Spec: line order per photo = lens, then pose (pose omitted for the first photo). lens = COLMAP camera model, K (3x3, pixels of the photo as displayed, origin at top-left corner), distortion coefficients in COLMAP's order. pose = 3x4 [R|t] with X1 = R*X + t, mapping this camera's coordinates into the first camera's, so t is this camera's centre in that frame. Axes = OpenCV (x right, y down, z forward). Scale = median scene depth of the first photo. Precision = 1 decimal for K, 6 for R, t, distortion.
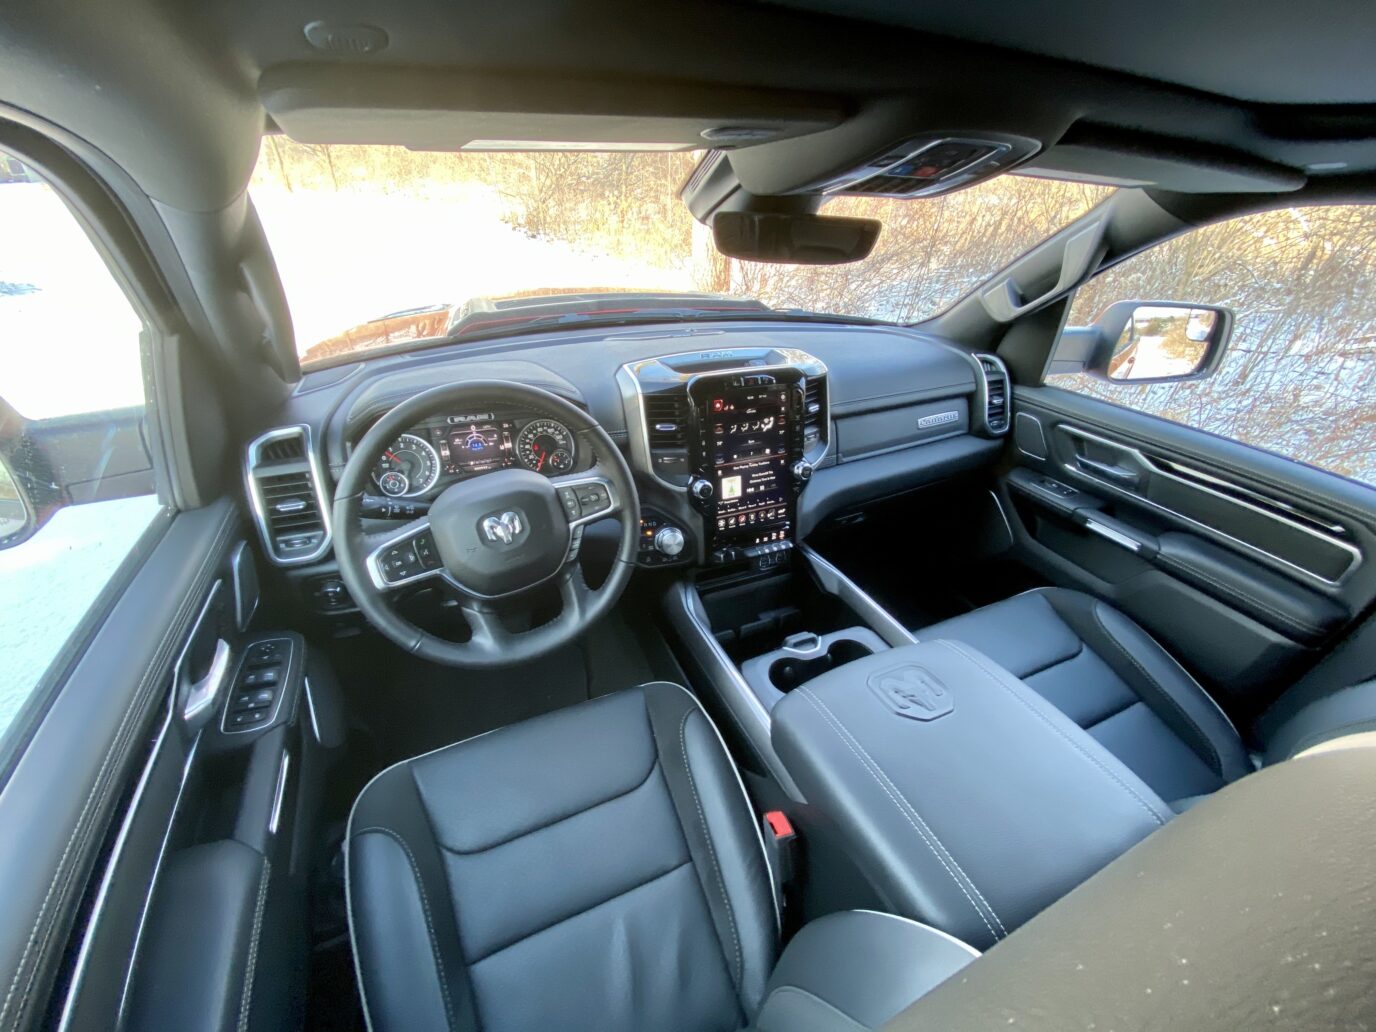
lens RADIAL K [[557.9, 0, 678.4], [0, 557.9, 510.3], [0, 0, 1]] dist [0.024803, -0.000077]
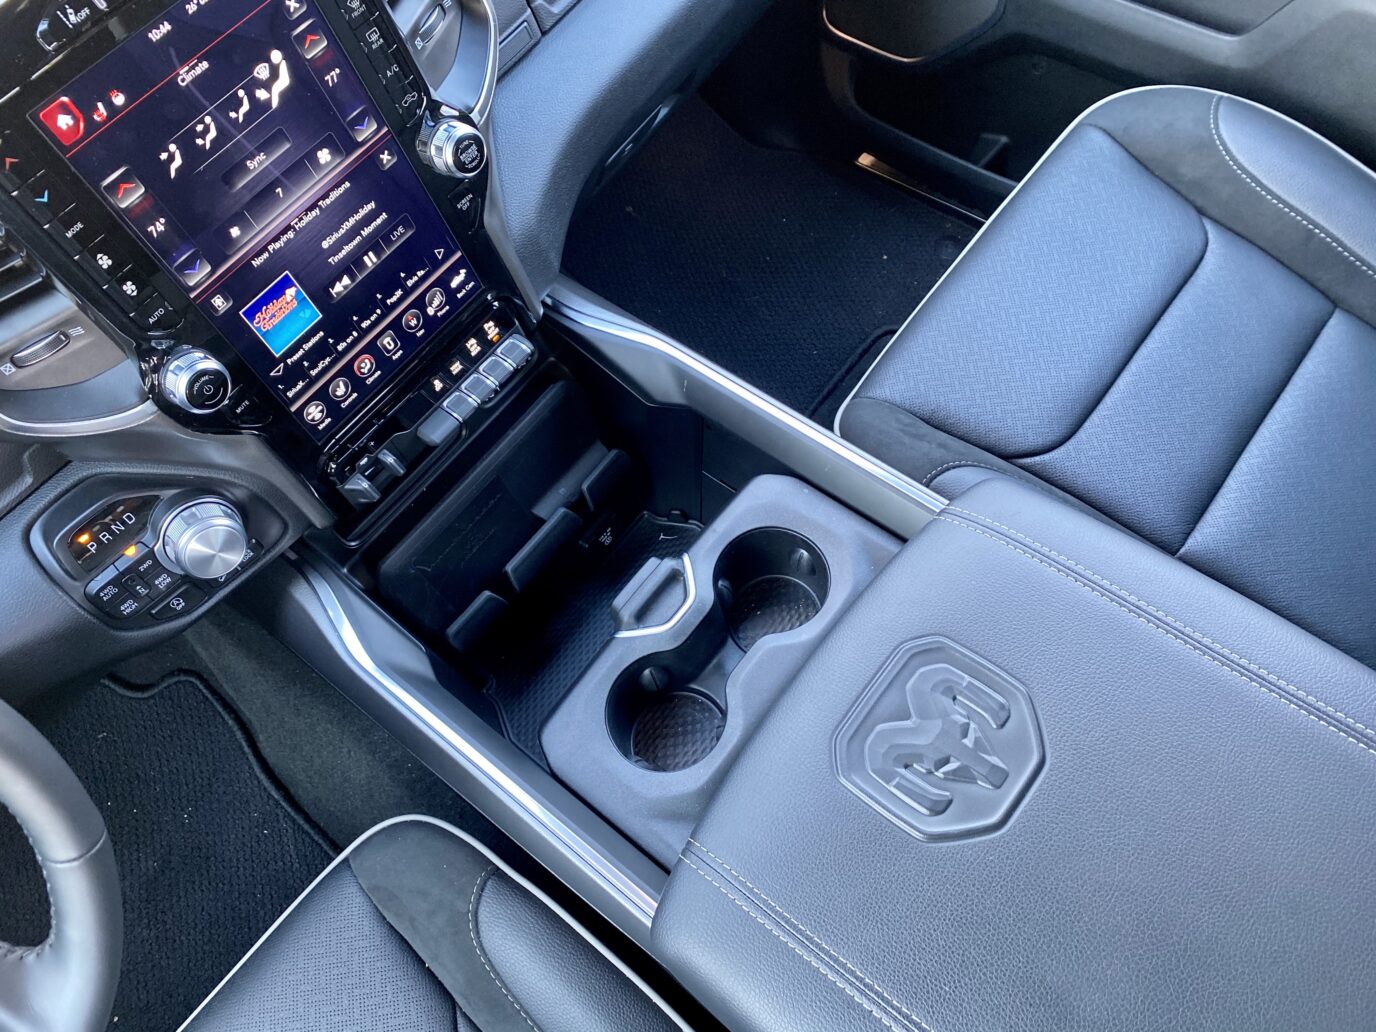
lens RADIAL K [[1066.5, 0, 688.2], [0, 1066.5, 490.2], [0, 0, 1]] dist [0.001634, 0.000849]
pose [[0.876548, -0.470745, 0.100313, 0.190093], [0.367994, 0.789792, 0.490723, -0.176095], [-0.310232, -0.393228, 0.865522, 0.343661]]
